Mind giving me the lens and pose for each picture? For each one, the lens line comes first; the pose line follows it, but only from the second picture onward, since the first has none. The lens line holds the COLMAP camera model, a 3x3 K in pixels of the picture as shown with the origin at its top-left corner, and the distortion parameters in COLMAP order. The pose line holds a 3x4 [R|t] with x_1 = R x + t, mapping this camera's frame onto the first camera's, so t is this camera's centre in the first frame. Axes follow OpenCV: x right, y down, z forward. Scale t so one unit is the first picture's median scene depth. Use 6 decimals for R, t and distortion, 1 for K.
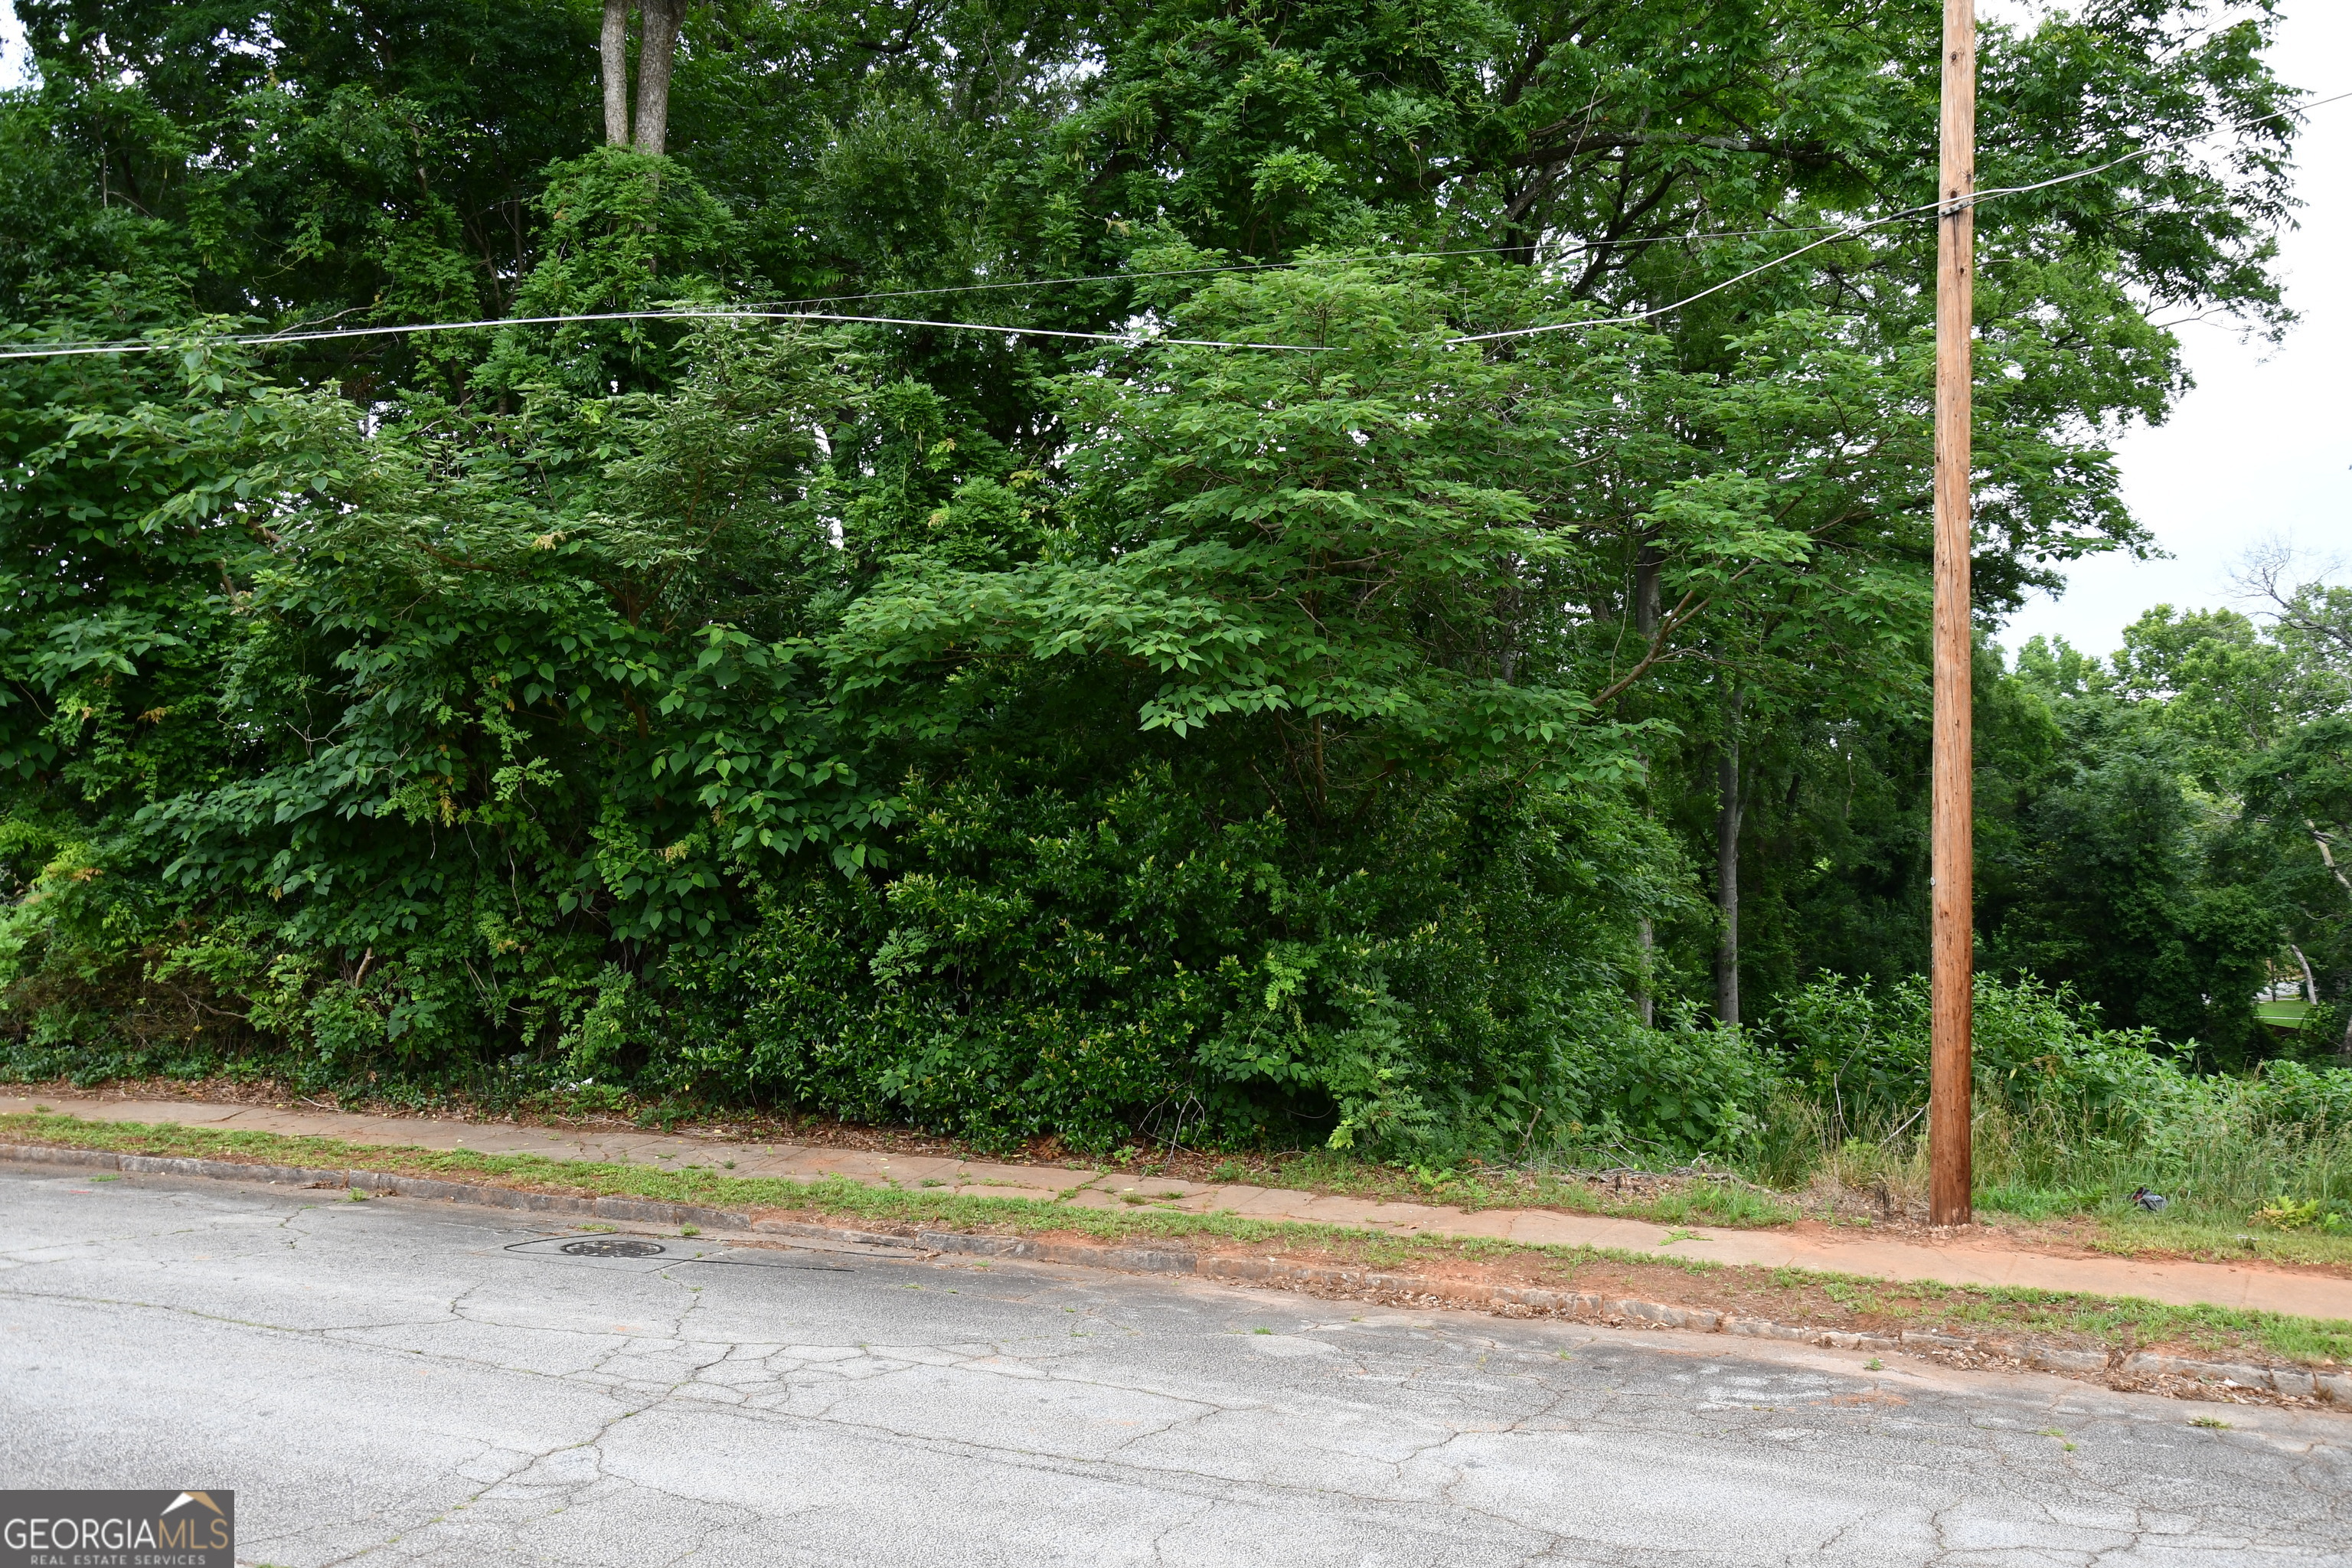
lens RADIAL K [[1850.9, 0, 1166.4], [0, 1850.9, 814.7], [0, 0, 1]] dist [-0.163385, 0.134884]
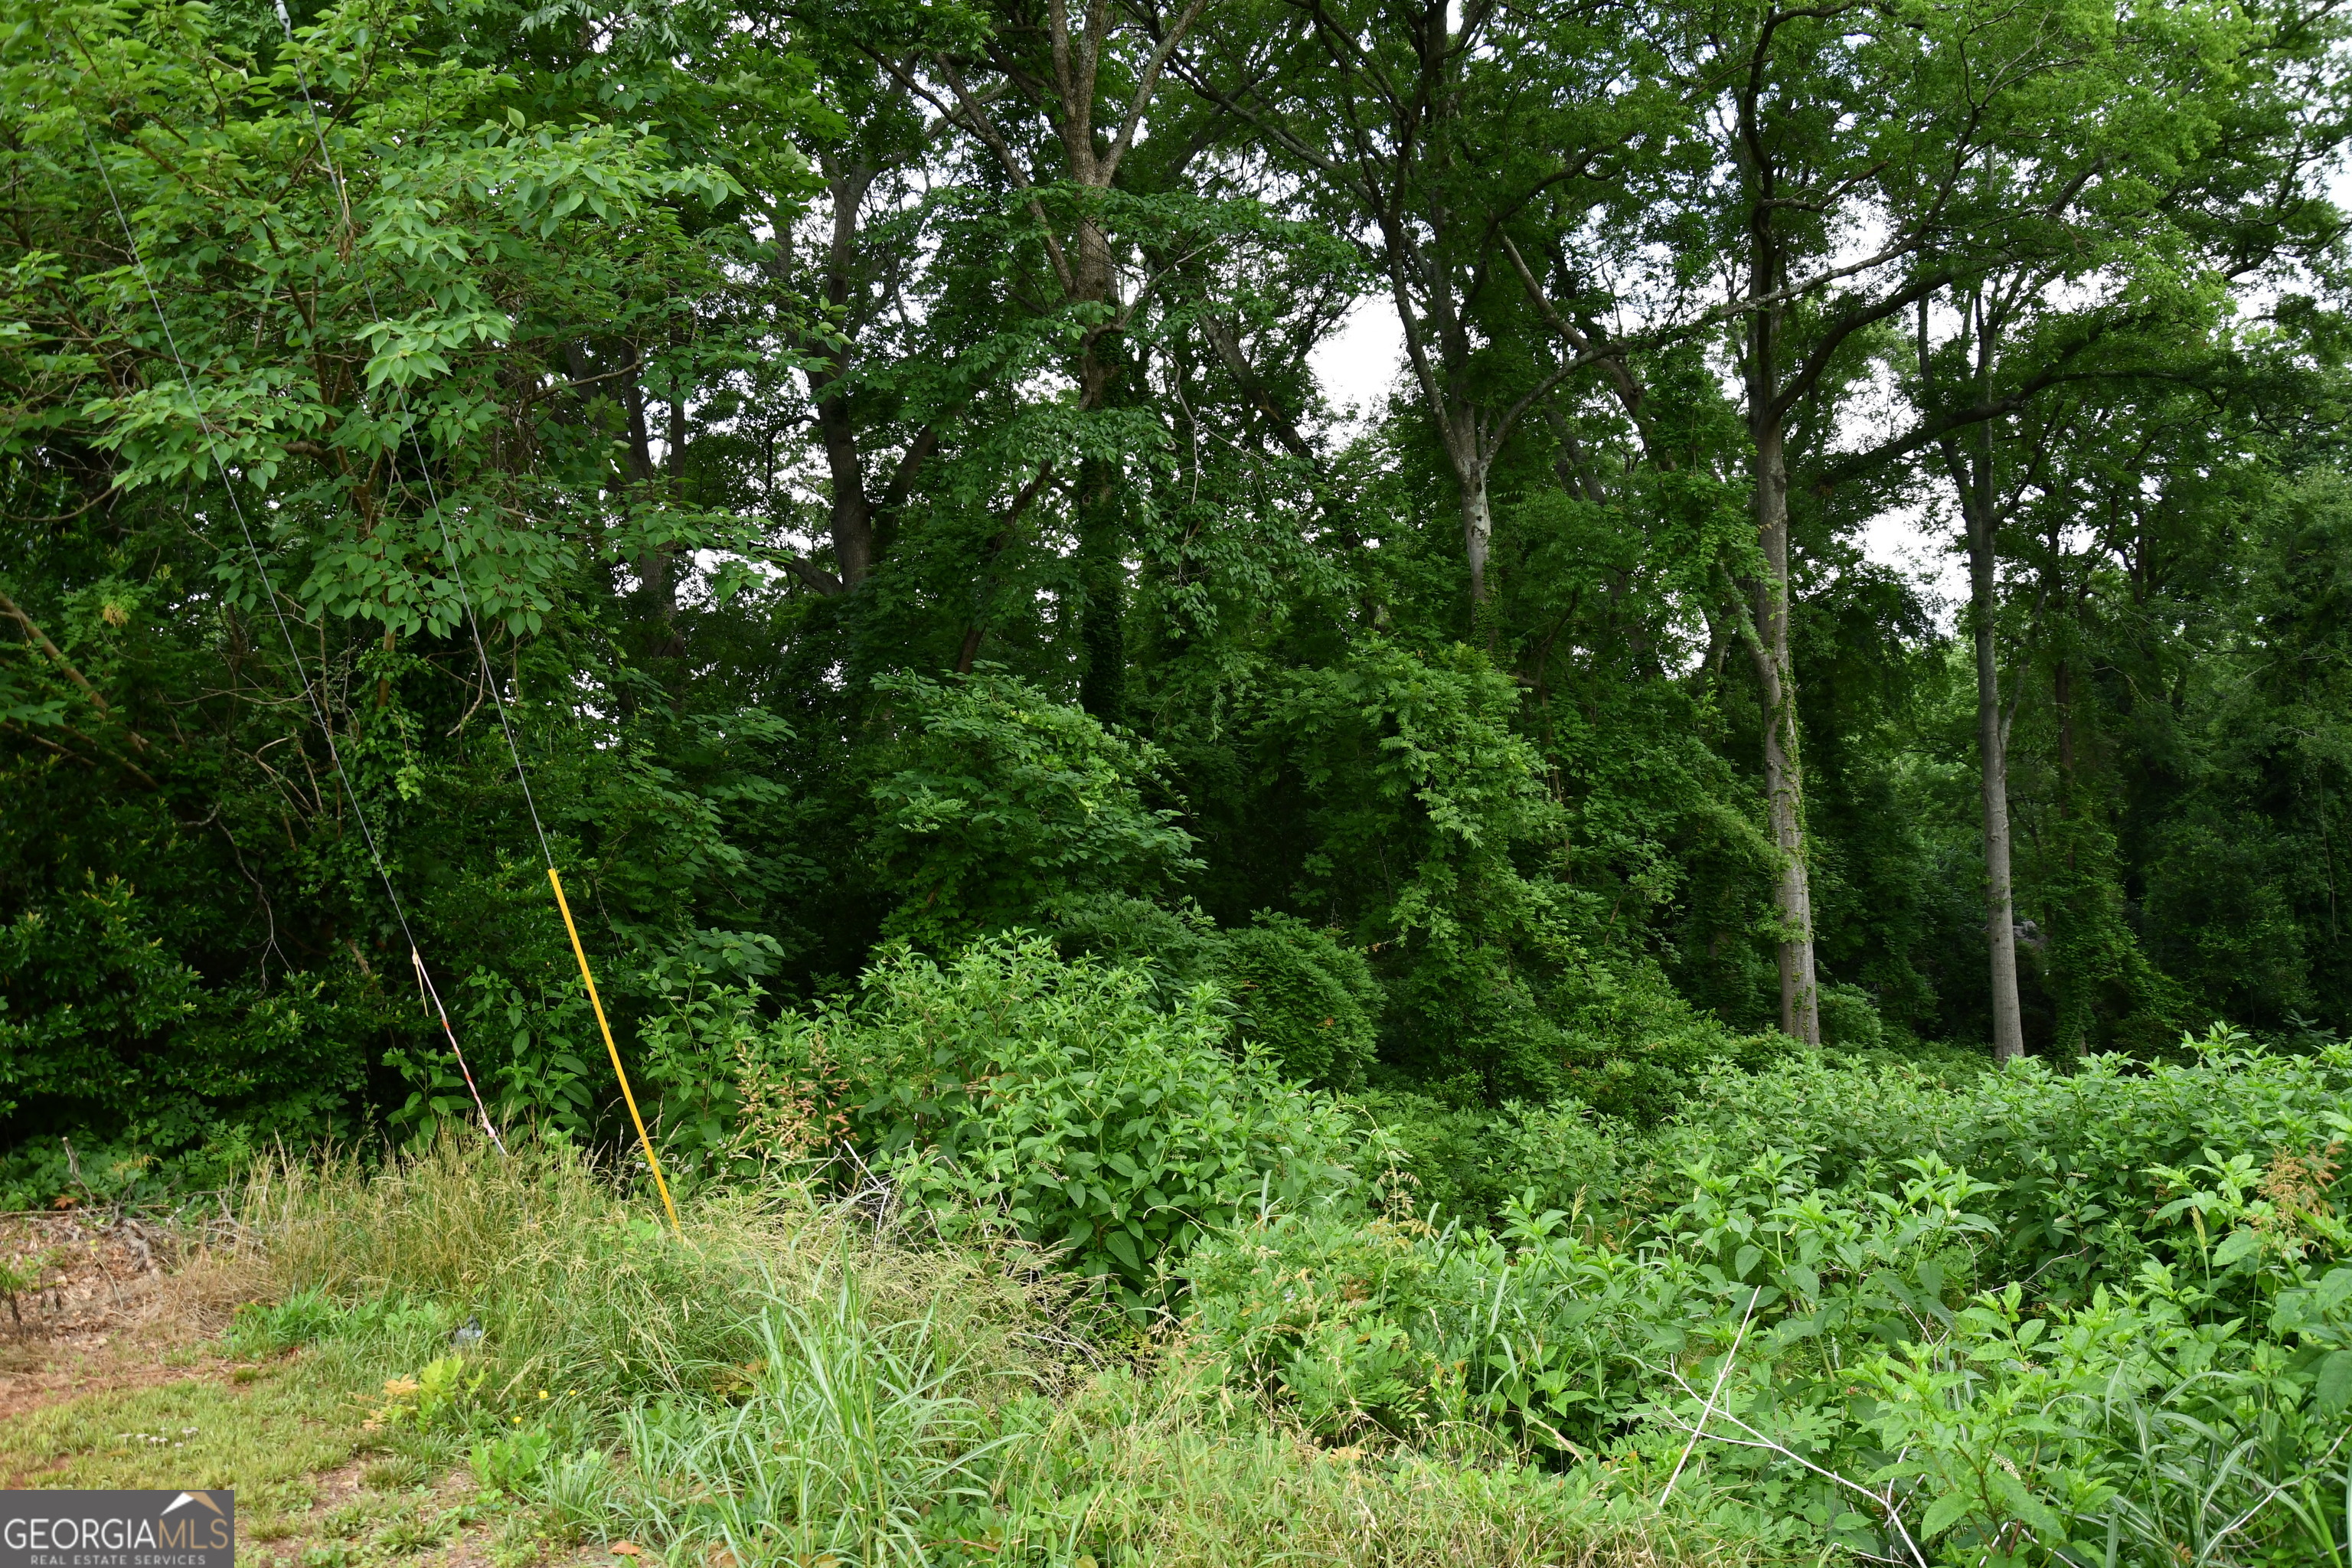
lens RADIAL K [[1846.6, 0, 1181.9], [0, 1846.6, 814.9], [0, 0, 1]] dist [-0.153407, 0.126658]
pose [[0.947656, -0.045574, -0.316025, 0.732464], [0.053060, 0.998477, 0.015117, 0.033857], [0.314855, -0.031094, 0.948630, 0.378981]]
